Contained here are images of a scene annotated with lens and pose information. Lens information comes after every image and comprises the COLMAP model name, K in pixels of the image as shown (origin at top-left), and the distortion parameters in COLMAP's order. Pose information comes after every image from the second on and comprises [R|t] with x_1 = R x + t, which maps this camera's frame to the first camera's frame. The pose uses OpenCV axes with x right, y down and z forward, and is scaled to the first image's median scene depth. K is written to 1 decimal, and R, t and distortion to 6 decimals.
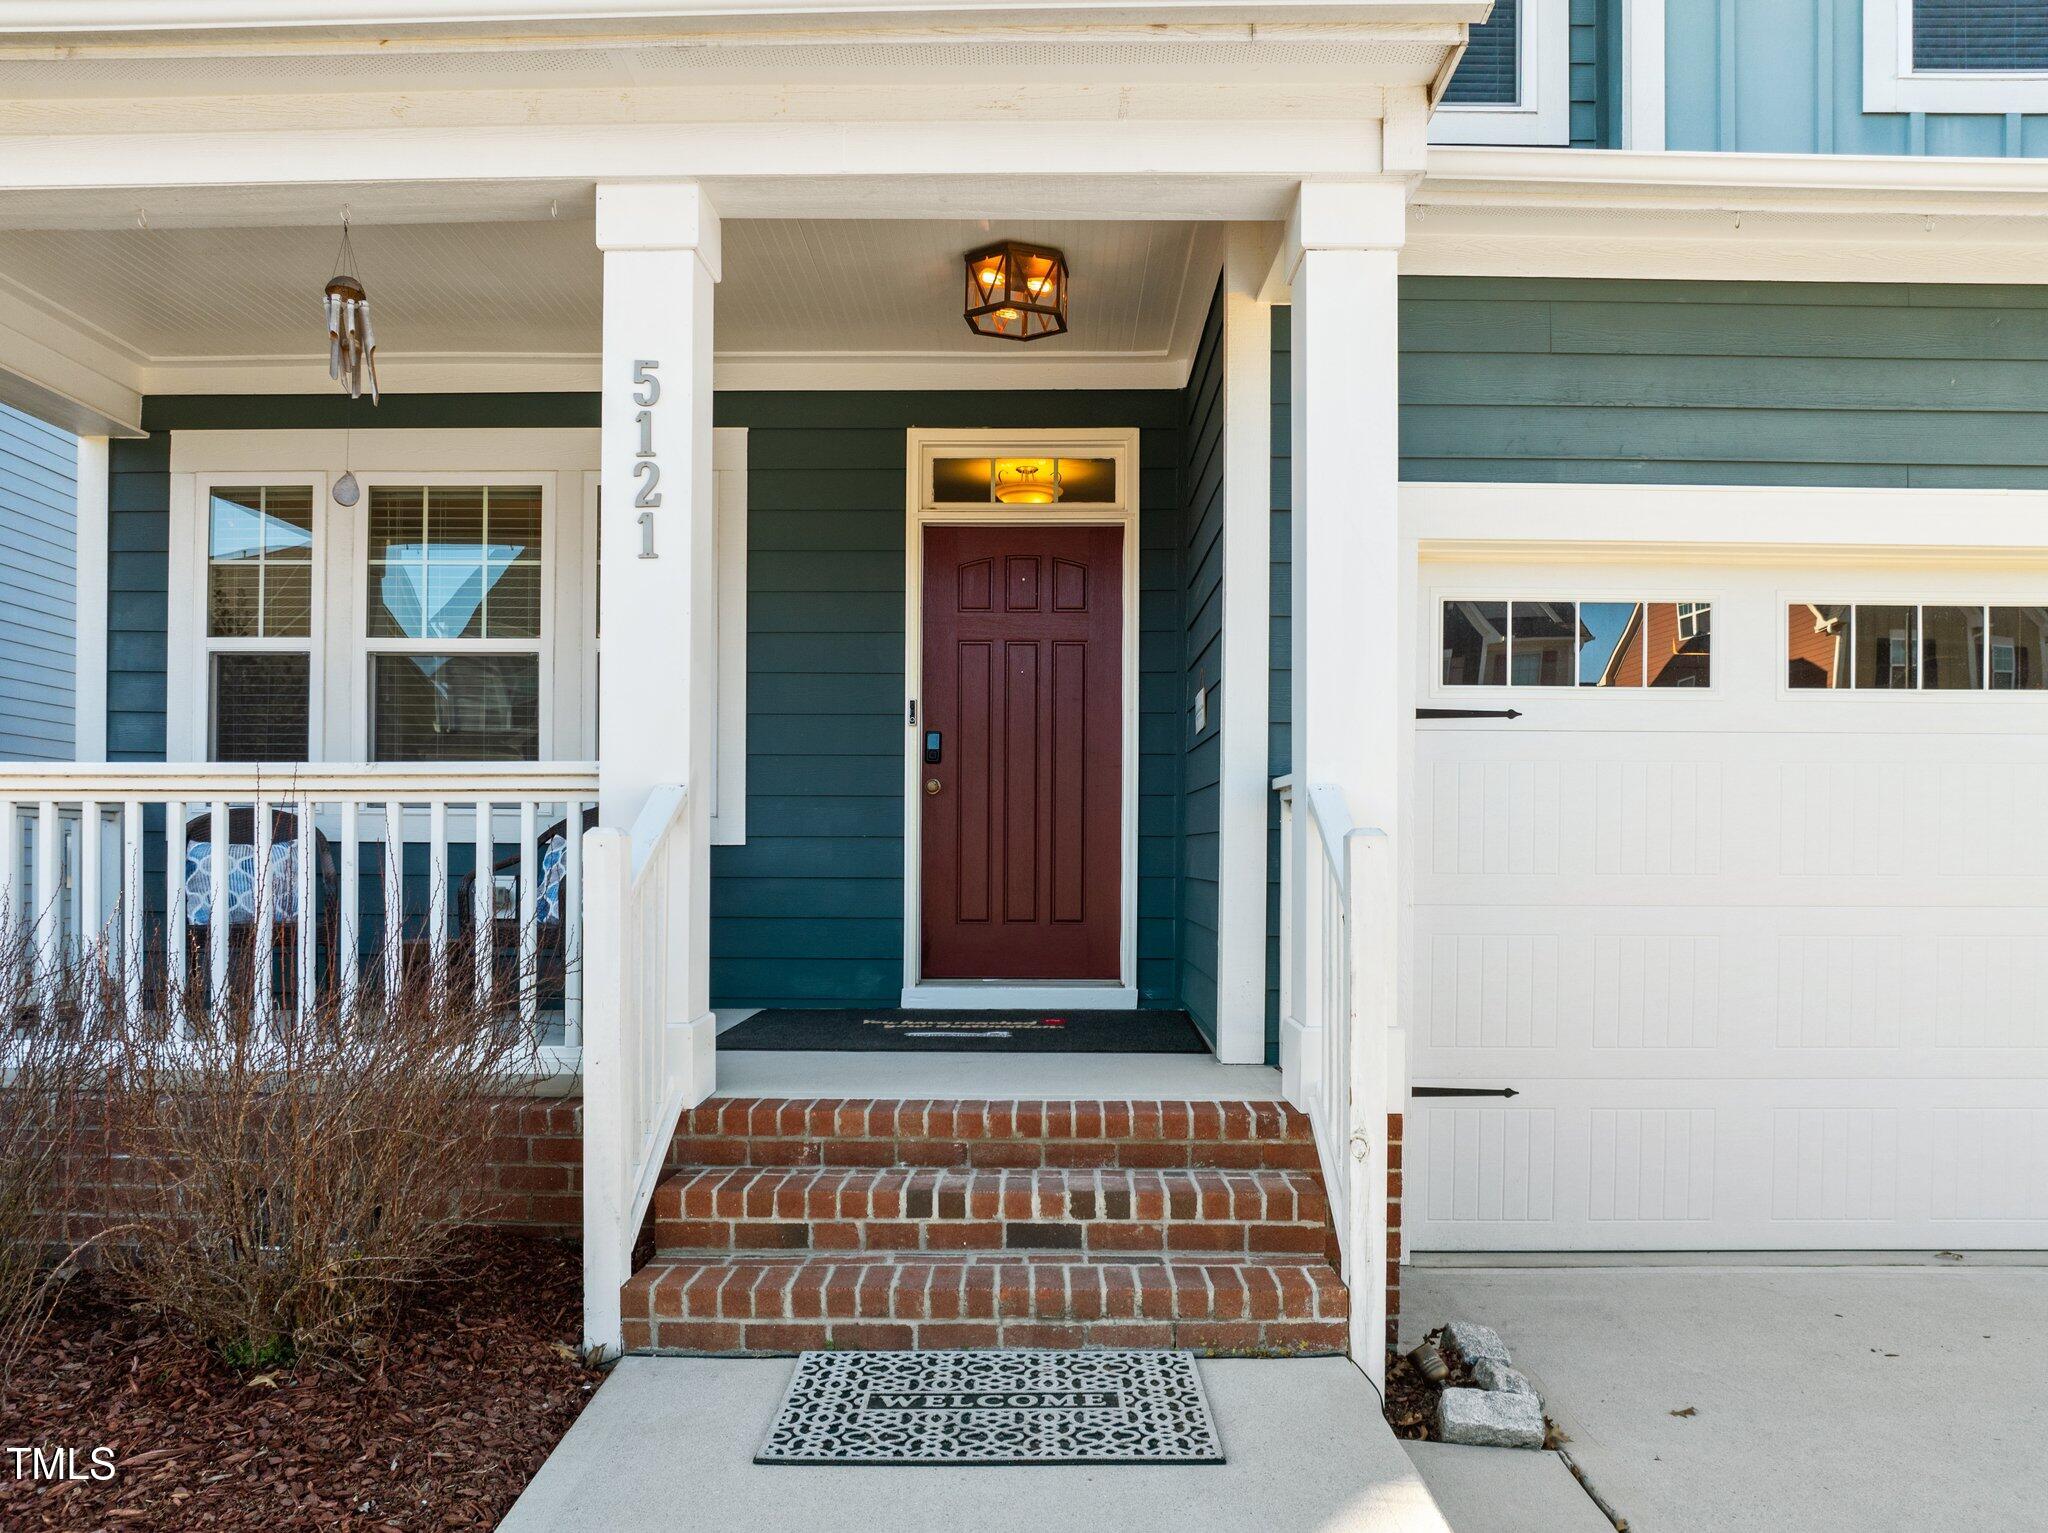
lens RADIAL K [[1795.1, 0, 1029.4], [0, 1795.1, 773.5], [0, 0, 1]] dist [-0.022174, -0.002204]
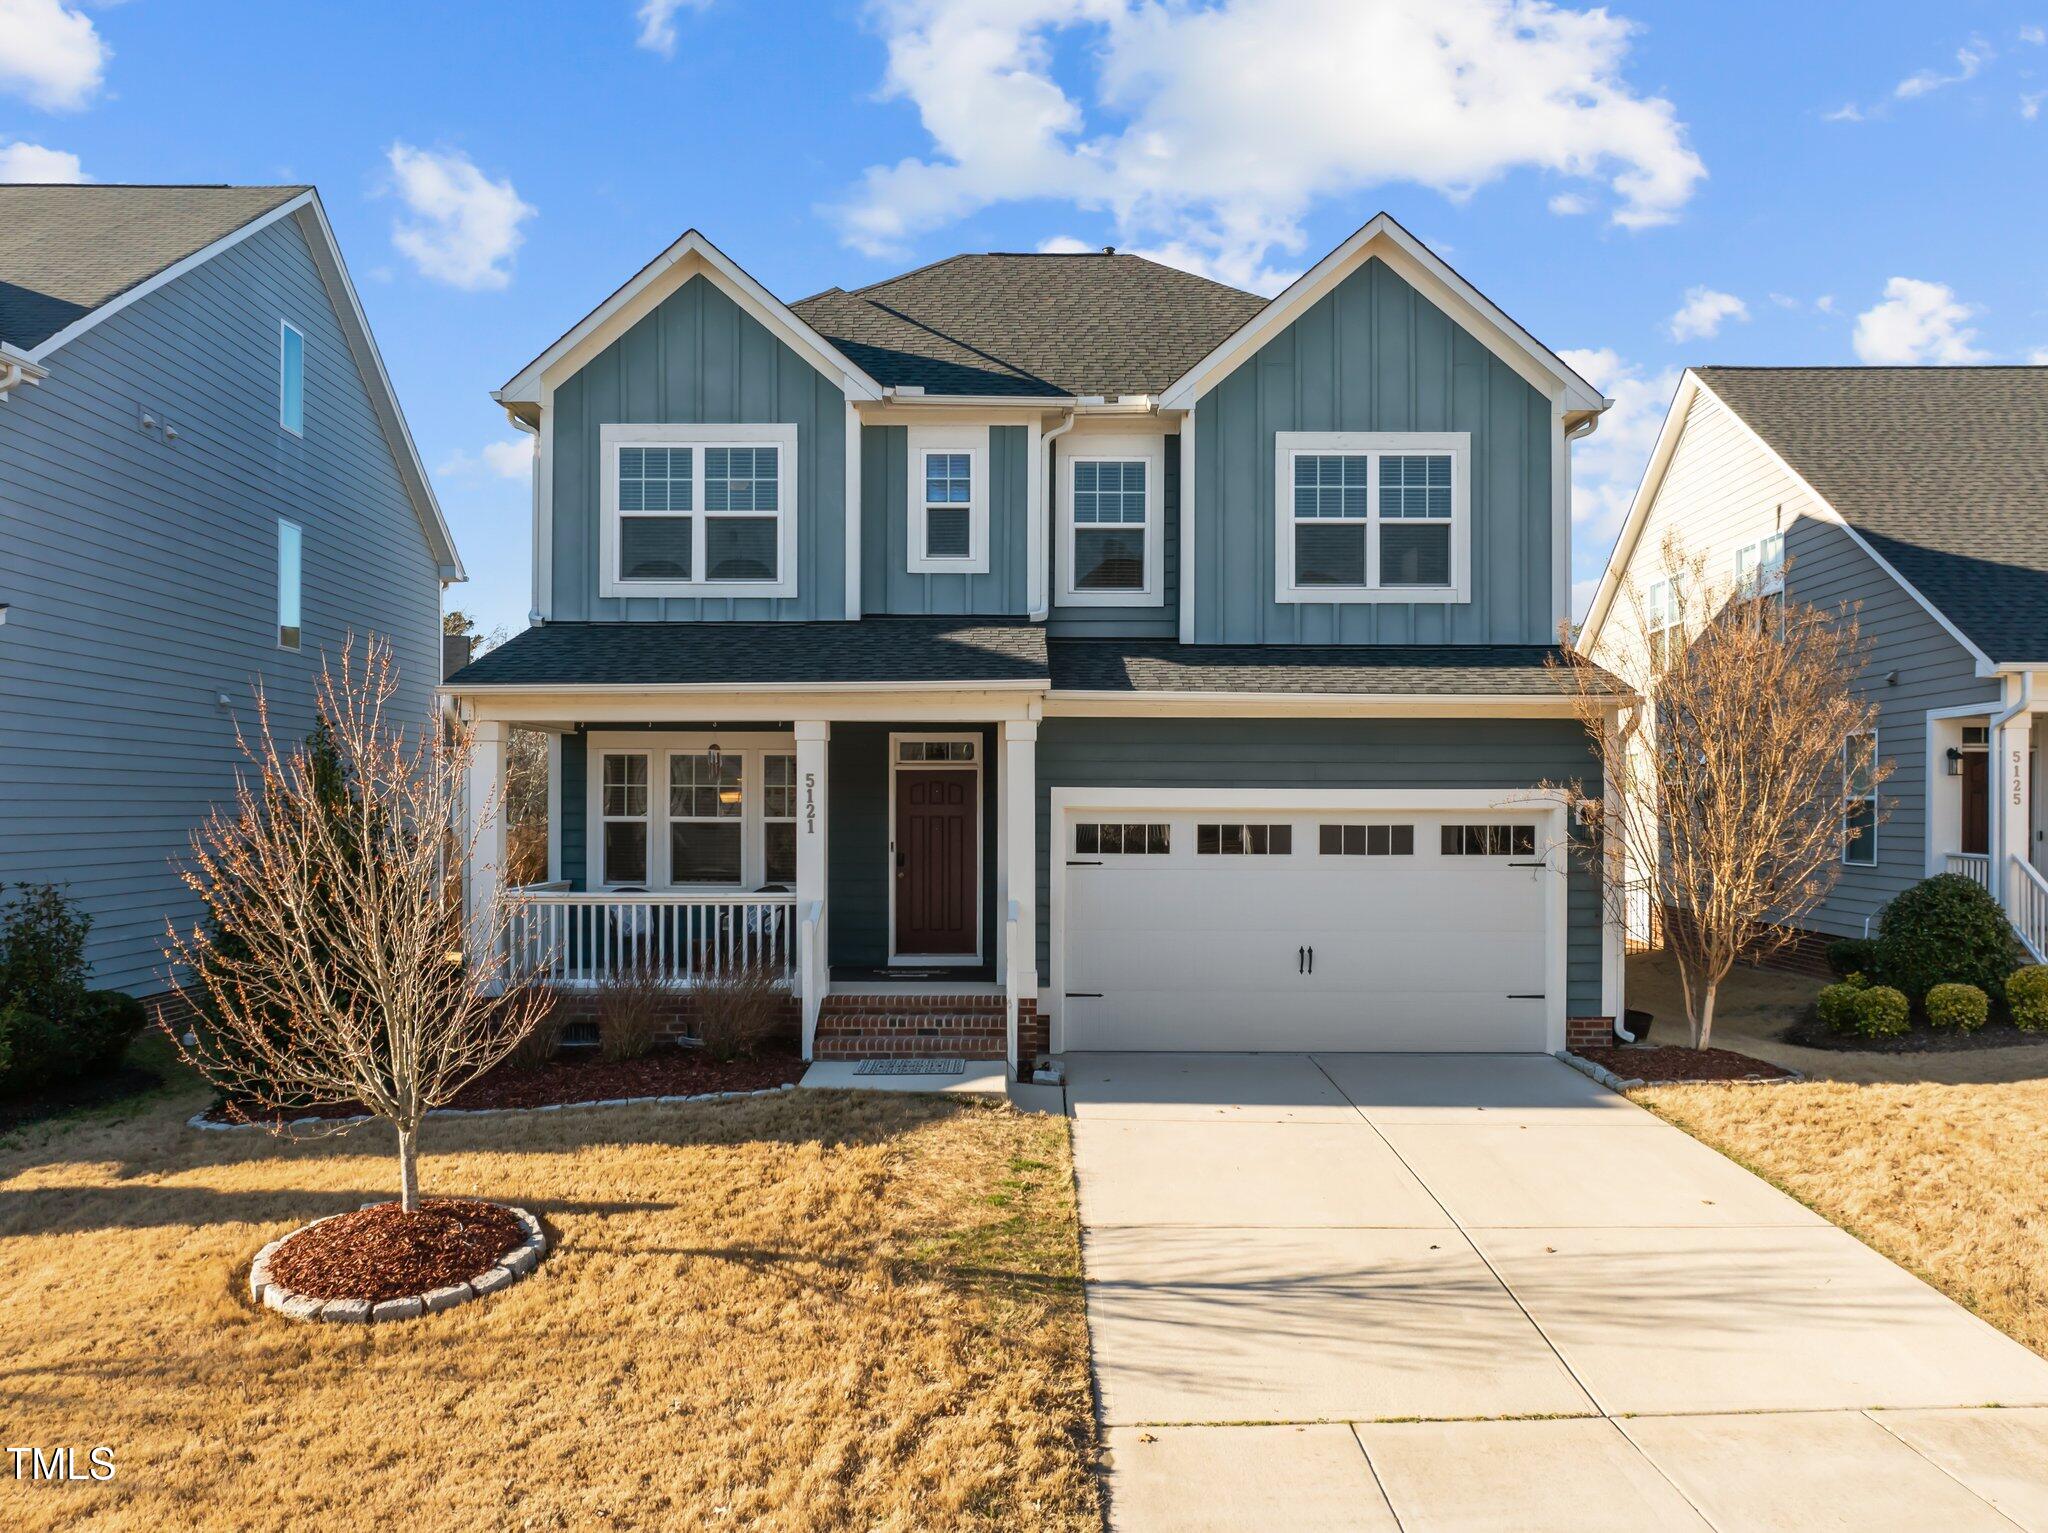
lens RADIAL K [[1479.2, 0, 1009.1], [0, 1479.2, 778.0], [0, 0, 1]] dist [-0.029021, 0.004444]
pose [[0.999954, -0.003399, 0.008925, 0.142396], [0.003314, 0.999948, 0.009627, -0.268283], [-0.008958, -0.009597, 0.999914, -1.891338]]
